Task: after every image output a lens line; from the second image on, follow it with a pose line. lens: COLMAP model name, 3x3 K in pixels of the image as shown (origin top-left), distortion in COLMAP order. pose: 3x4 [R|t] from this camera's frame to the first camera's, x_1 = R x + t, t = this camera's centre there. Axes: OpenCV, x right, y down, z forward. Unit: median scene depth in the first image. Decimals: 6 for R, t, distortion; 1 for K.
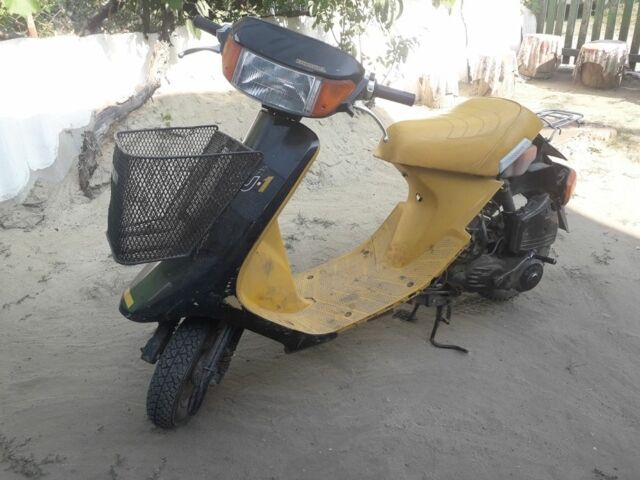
lens RADIAL K [[515.8, 0, 320.0], [0, 515.8, 240.0], [0, 0, 1]] dist [0.024172, -0.005614]
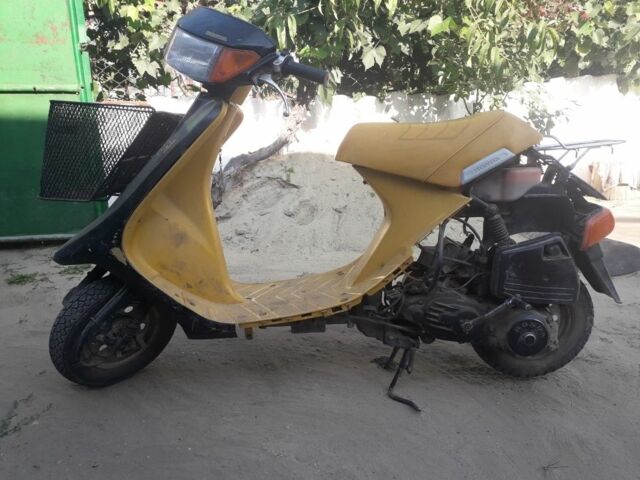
lens RADIAL K [[515.8, 0, 320.0], [0, 515.8, 240.0], [0, 0, 1]] dist [0.024172, -0.005614]
pose [[0.893958, 0.127202, -0.429719, 0.466422], [-0.214908, 0.963106, -0.161989, 0.127927], [0.393259, 0.237162, 0.888314, 0.174430]]
